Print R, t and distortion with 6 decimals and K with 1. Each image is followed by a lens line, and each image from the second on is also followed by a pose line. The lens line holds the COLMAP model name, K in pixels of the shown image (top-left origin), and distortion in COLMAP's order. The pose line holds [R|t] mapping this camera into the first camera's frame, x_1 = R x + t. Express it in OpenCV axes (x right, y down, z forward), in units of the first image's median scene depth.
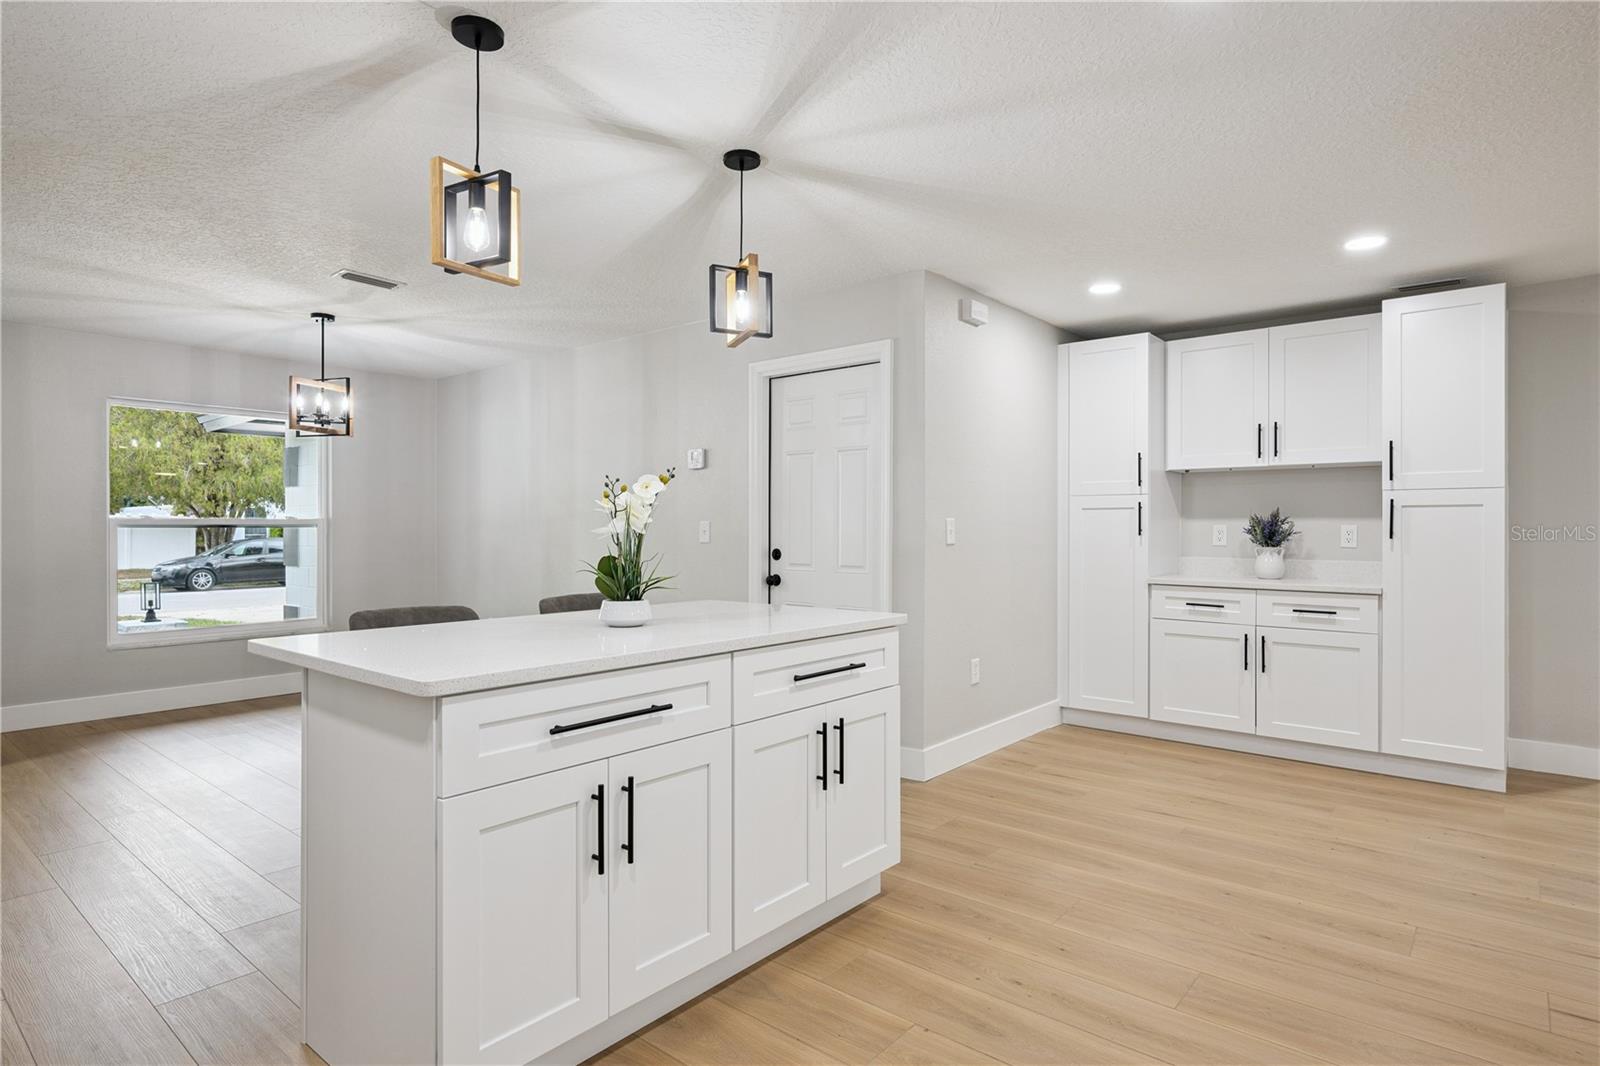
lens RADIAL K [[858.0, 0, 799.3], [0, 858.0, 527.2], [0, 0, 1]] dist [-0.002381, -0.000631]
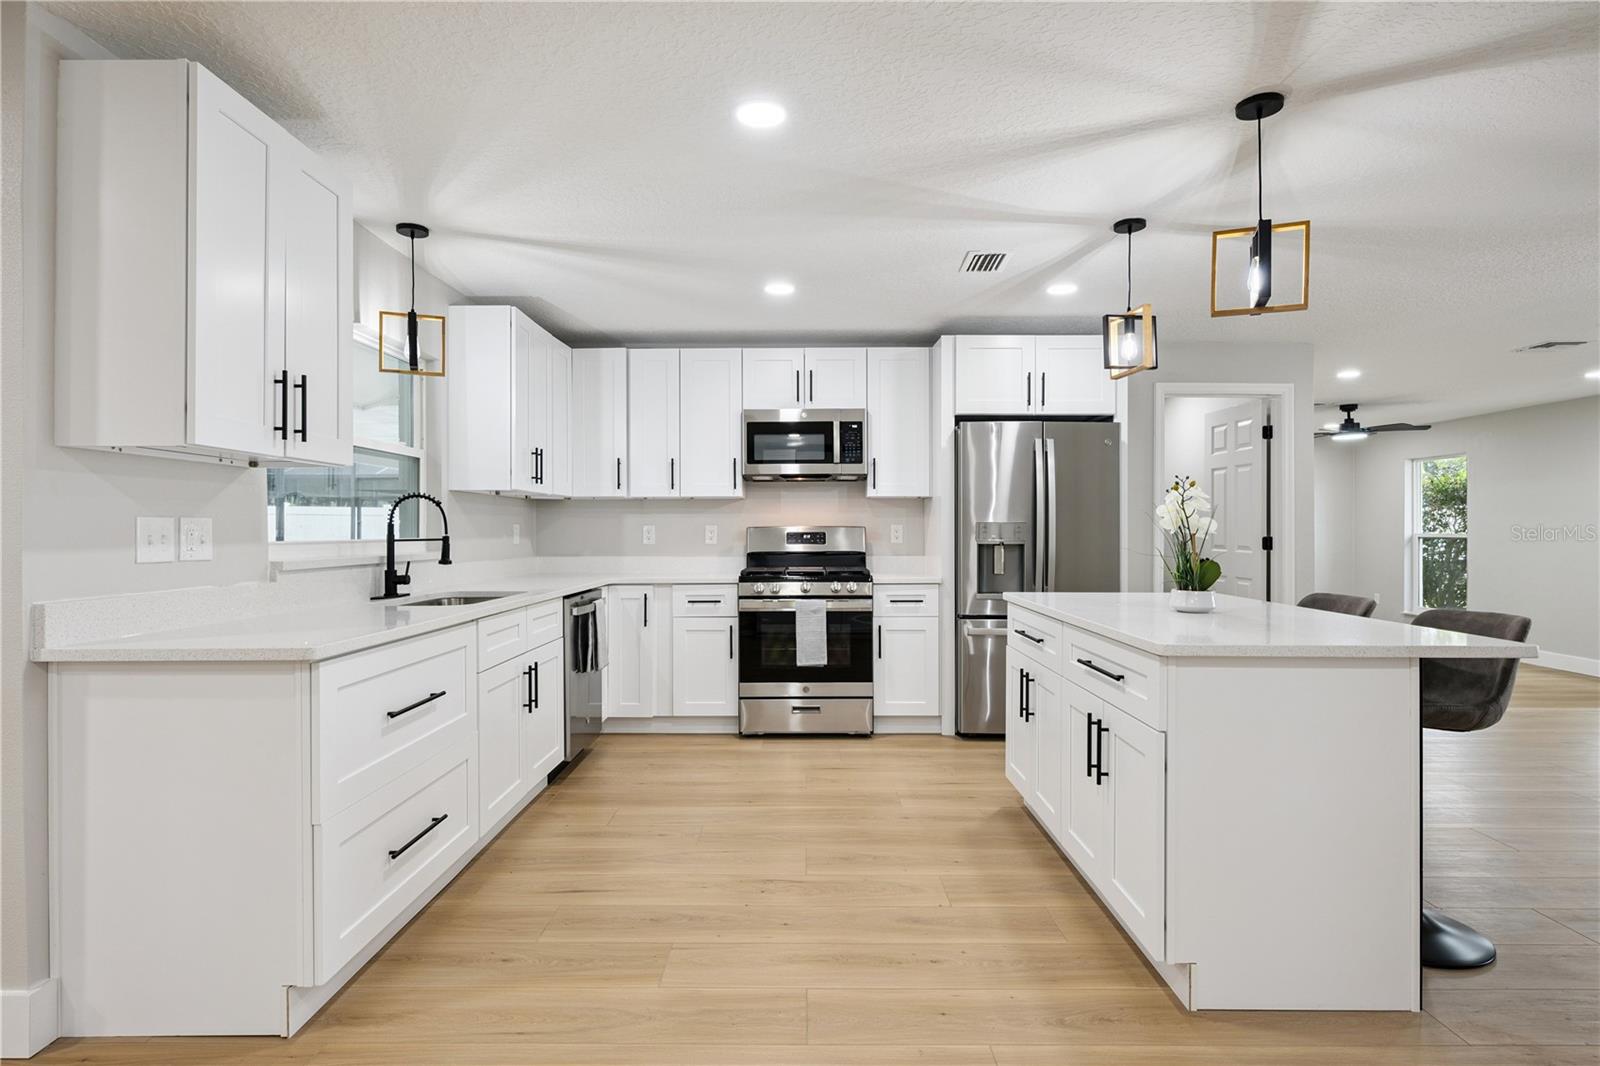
lens RADIAL K [[822.9, 0, 802.1], [0, 822.9, 527.5], [0, 0, 1]] dist [0.000777, -0.000023]
pose [[-0.765285, -0.000811, -0.643691, 0.541496], [-0.000107, 0.999999, -0.001132, 0.000058], [0.643692, -0.000797, -0.765284, 0.877829]]
